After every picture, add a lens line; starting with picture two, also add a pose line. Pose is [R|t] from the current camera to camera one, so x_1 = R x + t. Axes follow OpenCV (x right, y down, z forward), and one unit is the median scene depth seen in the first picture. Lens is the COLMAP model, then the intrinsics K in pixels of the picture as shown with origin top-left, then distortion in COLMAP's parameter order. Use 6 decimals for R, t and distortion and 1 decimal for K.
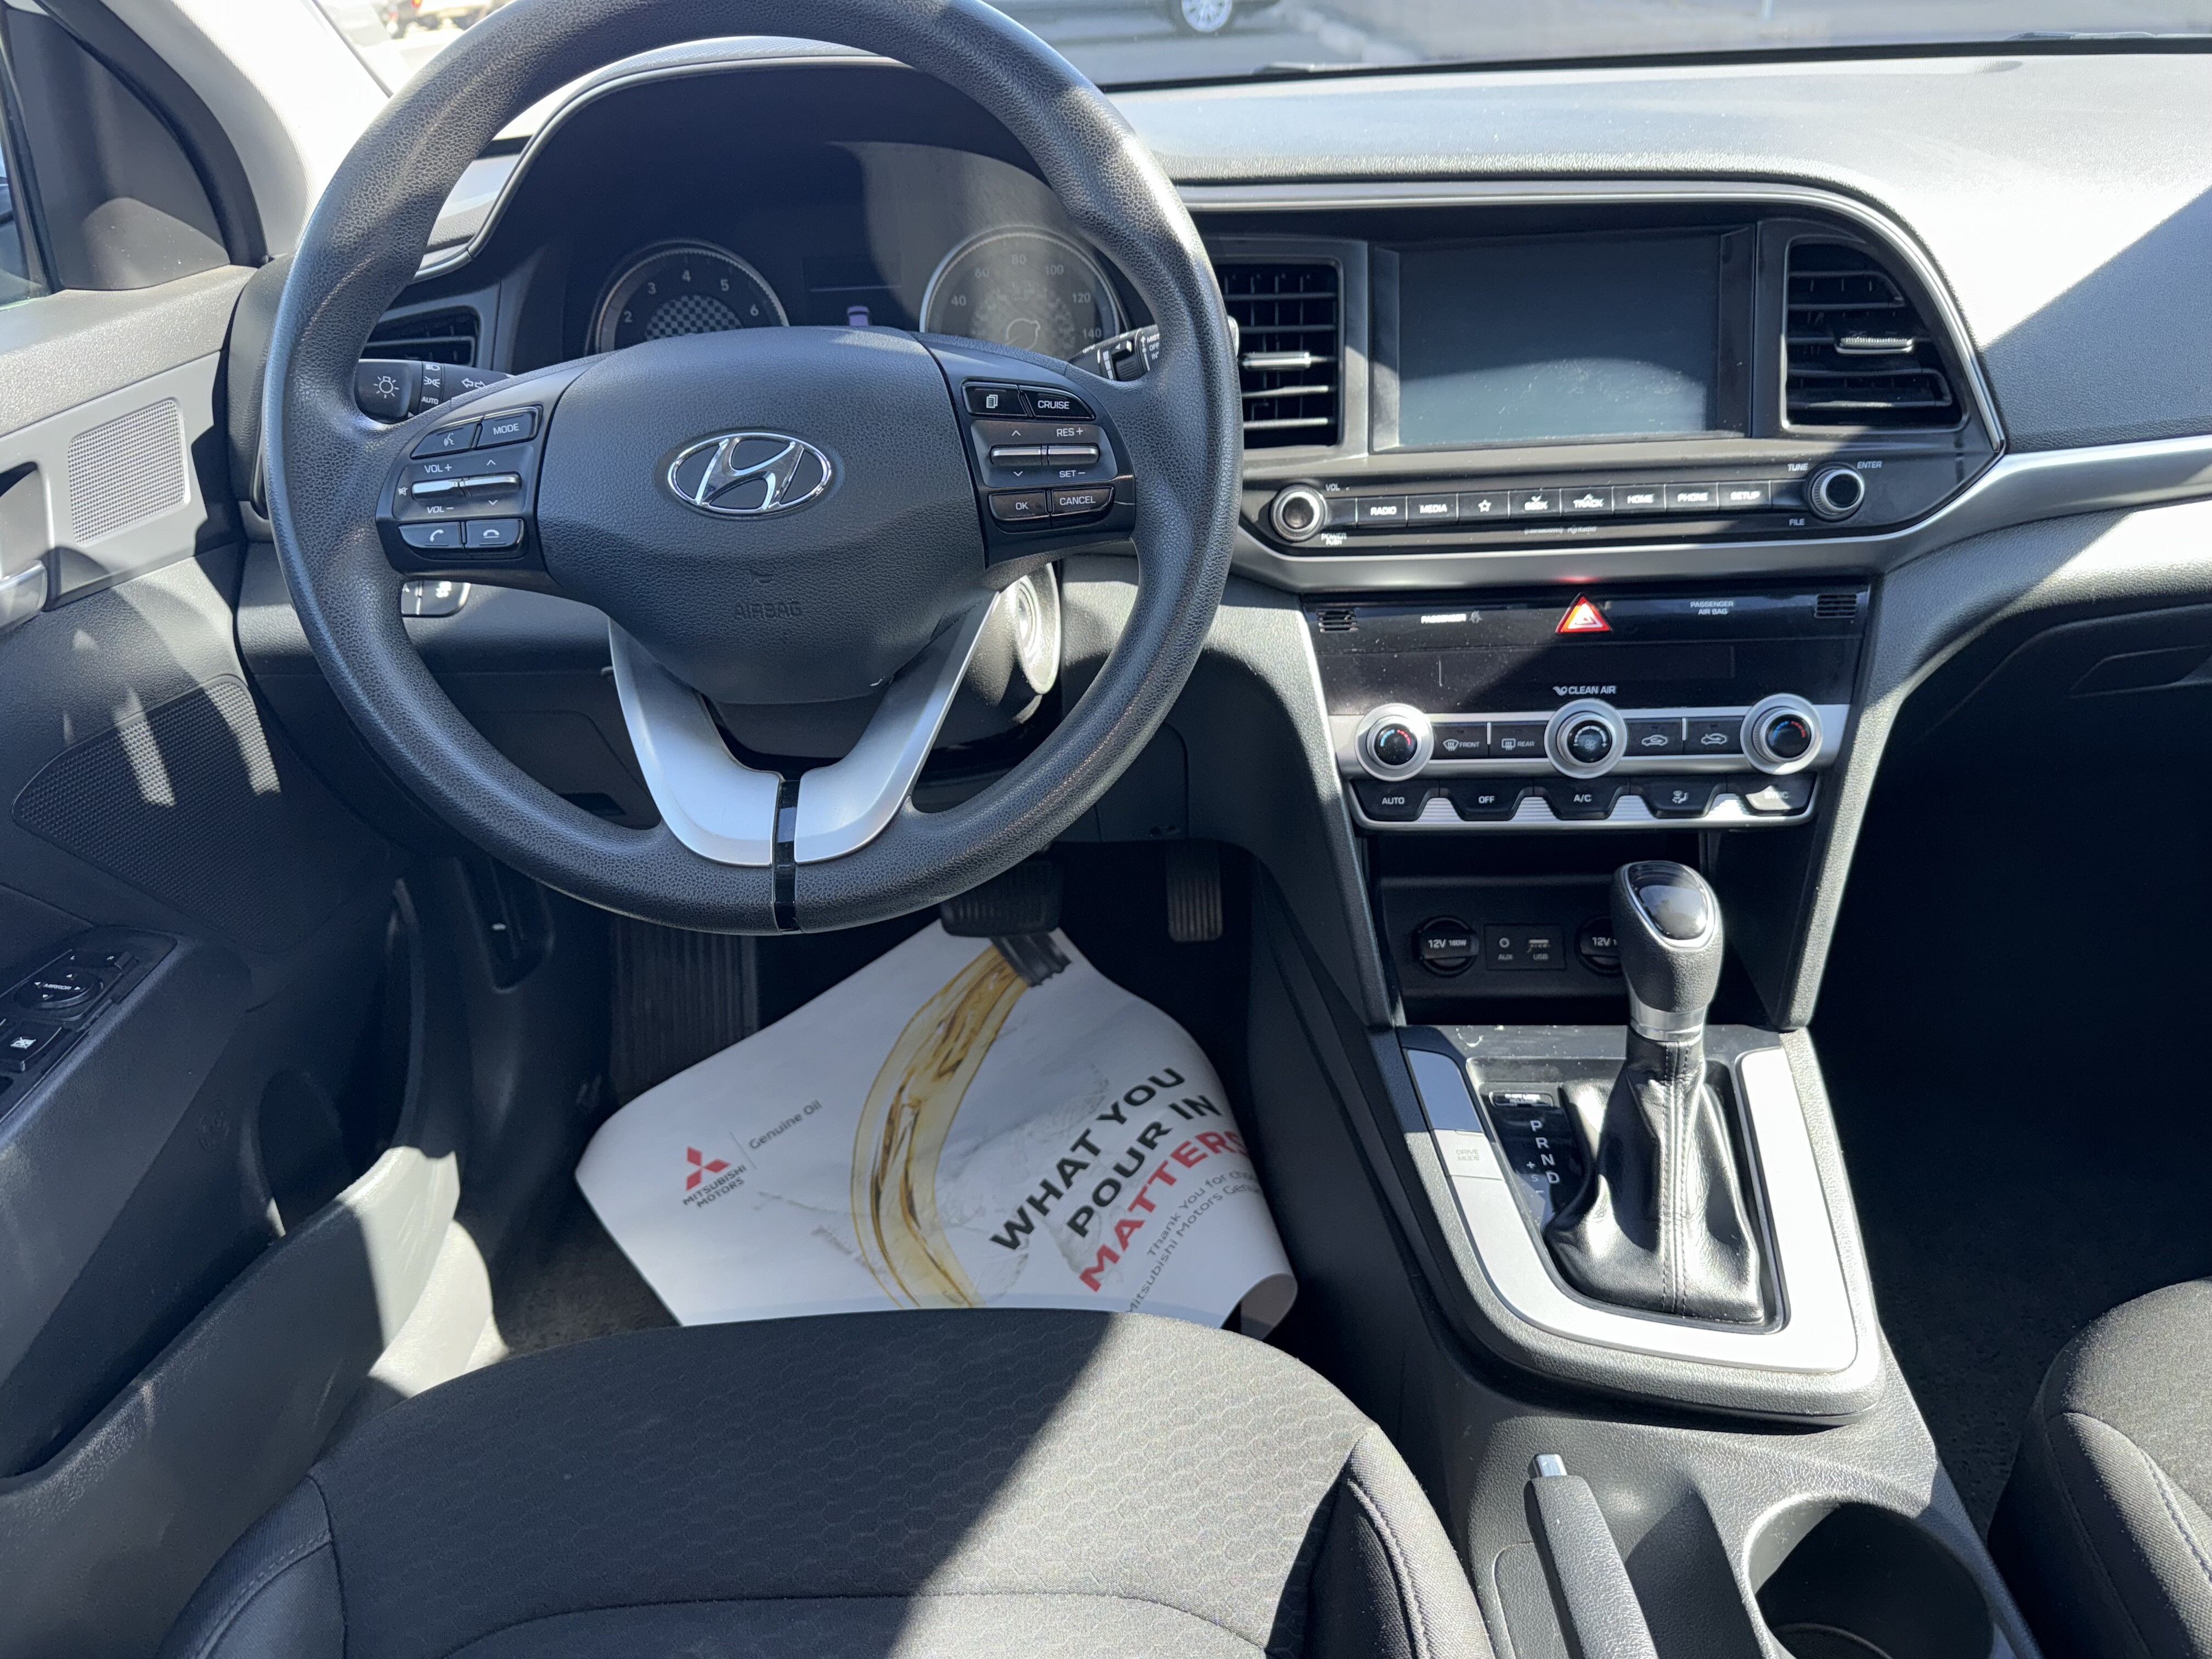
lens RADIAL K [[1590.2, 0, 1105.5], [0, 1590.2, 815.4], [0, 0, 1]] dist [0.003614, -0.014692]
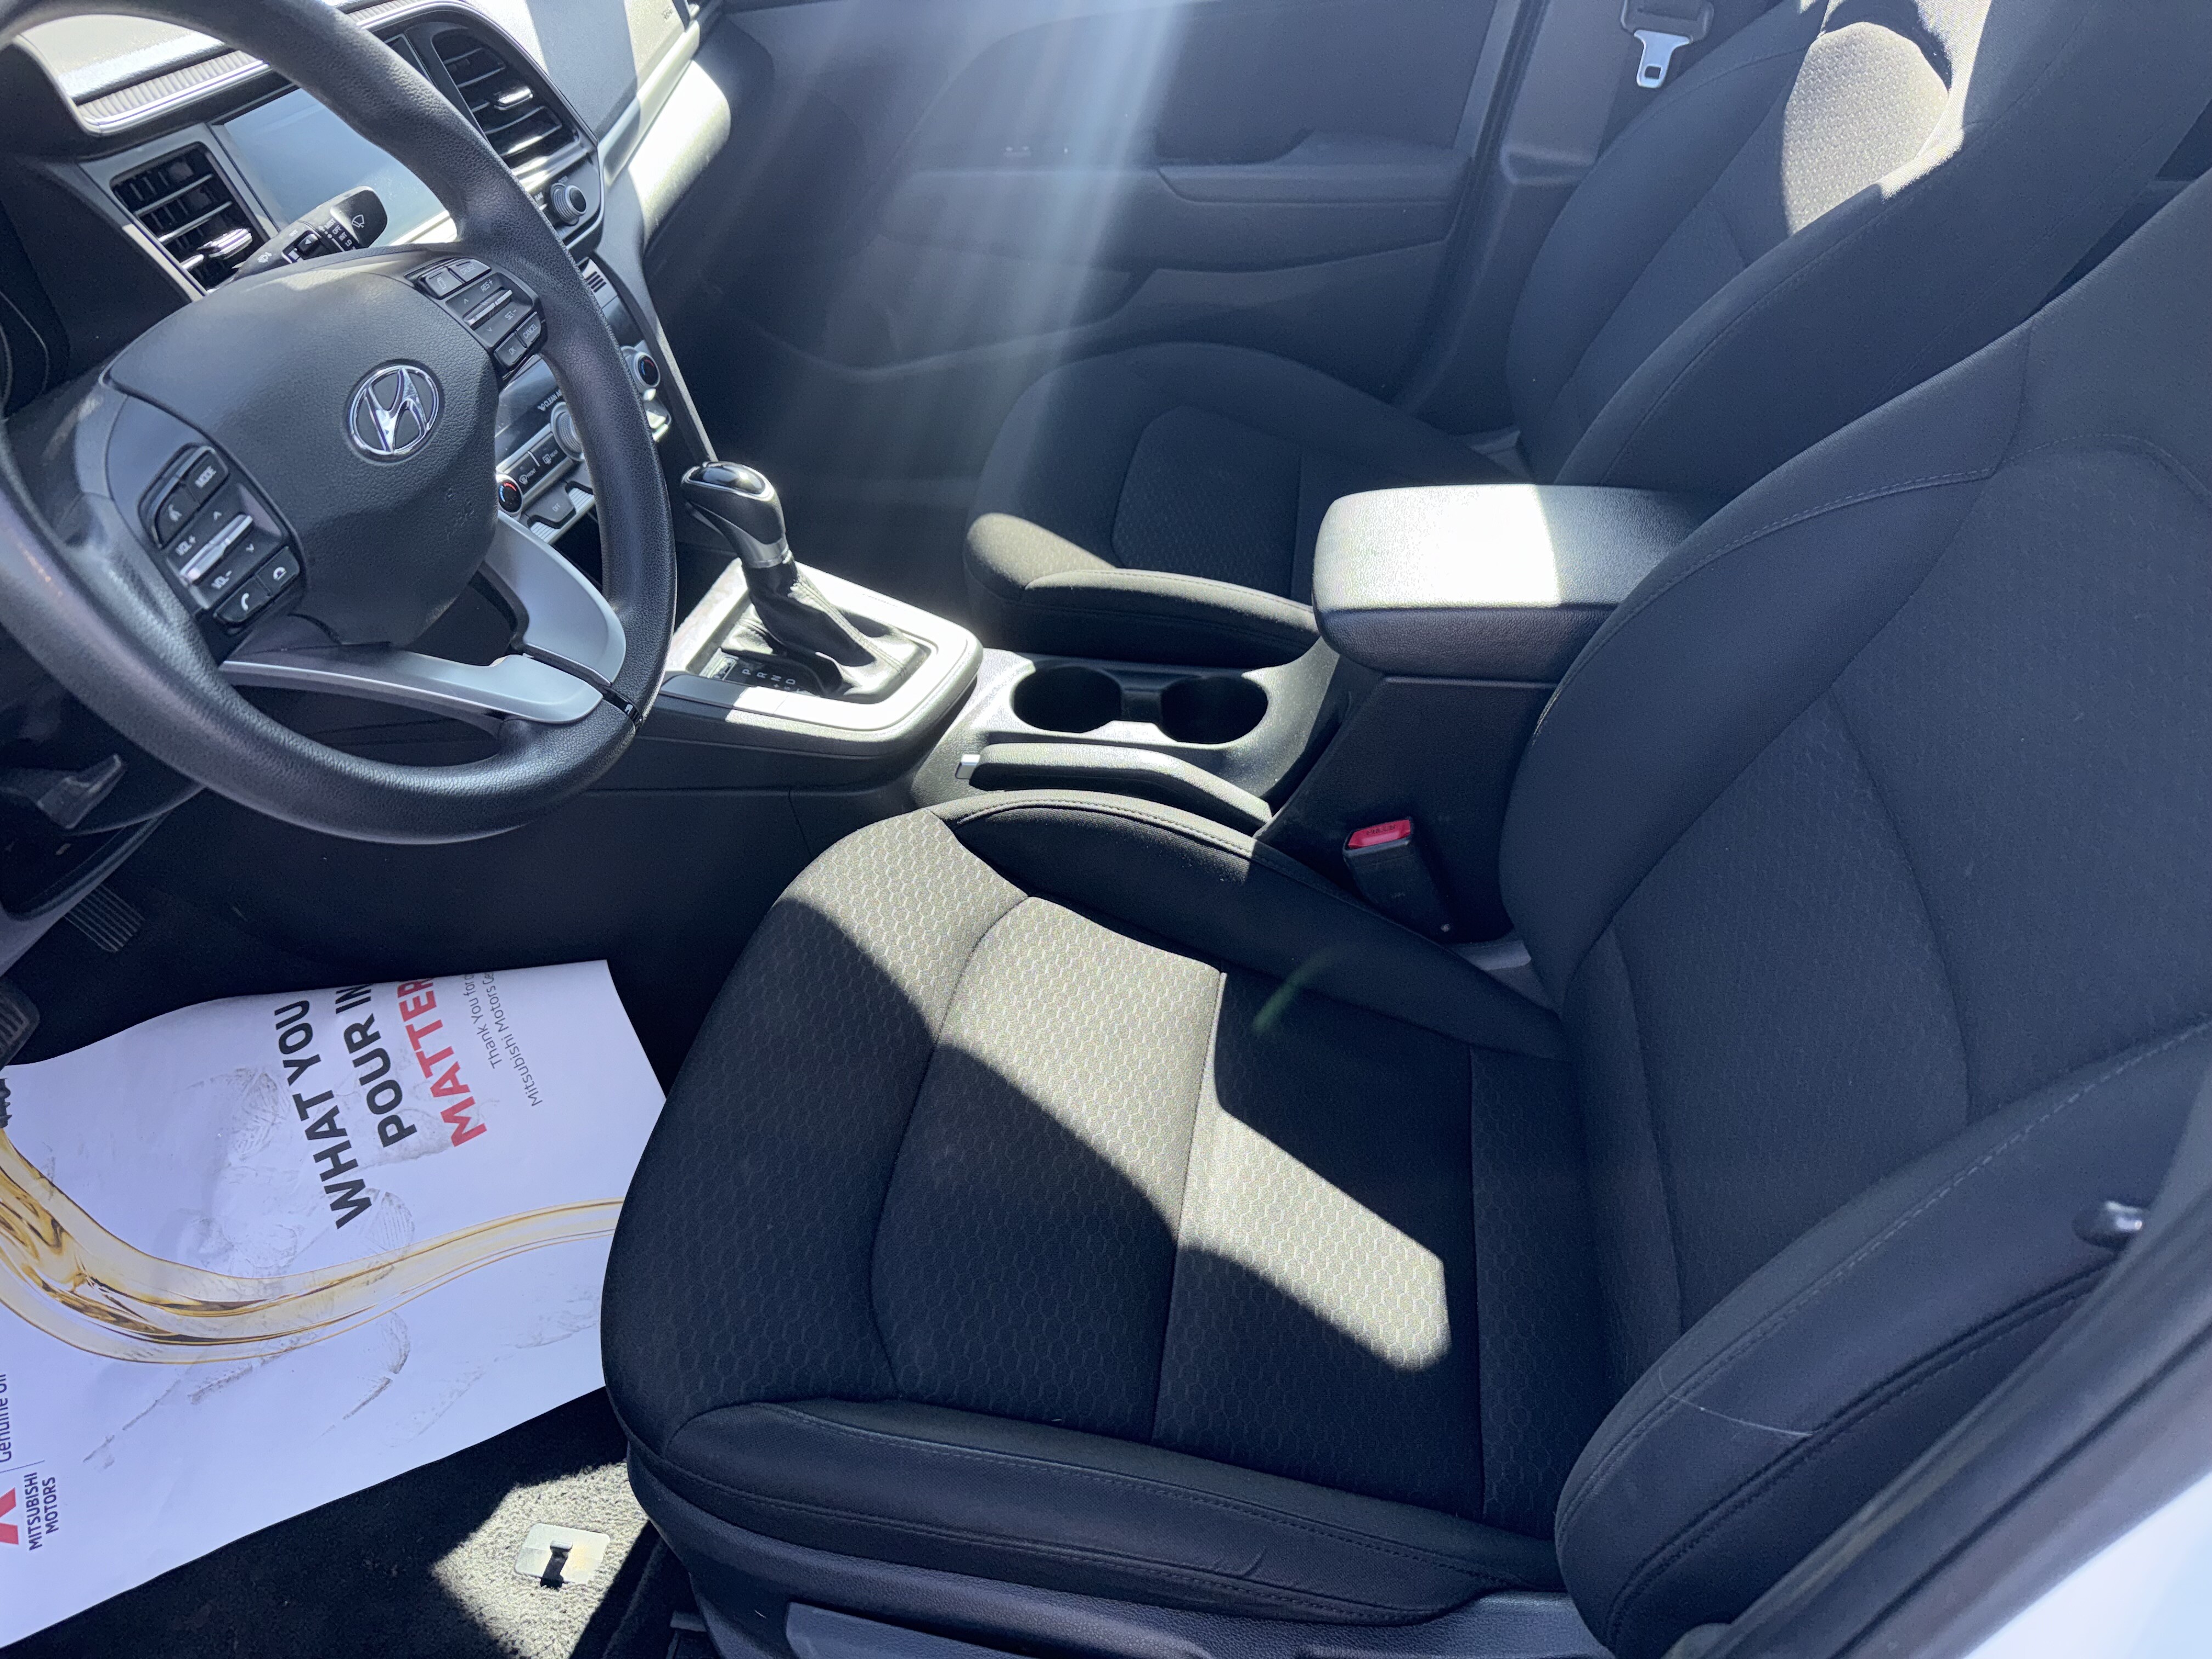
lens RADIAL K [[1590.2, 0, 1097.2], [0, 1590.2, 835.3], [0, 0, 1]] dist [0.003614, -0.014692]
pose [[0.173618, -0.586127, 0.791399, -0.637381], [0.483059, 0.750974, 0.450213, -0.132518], [-0.858202, 0.304127, 0.413517, 0.122943]]
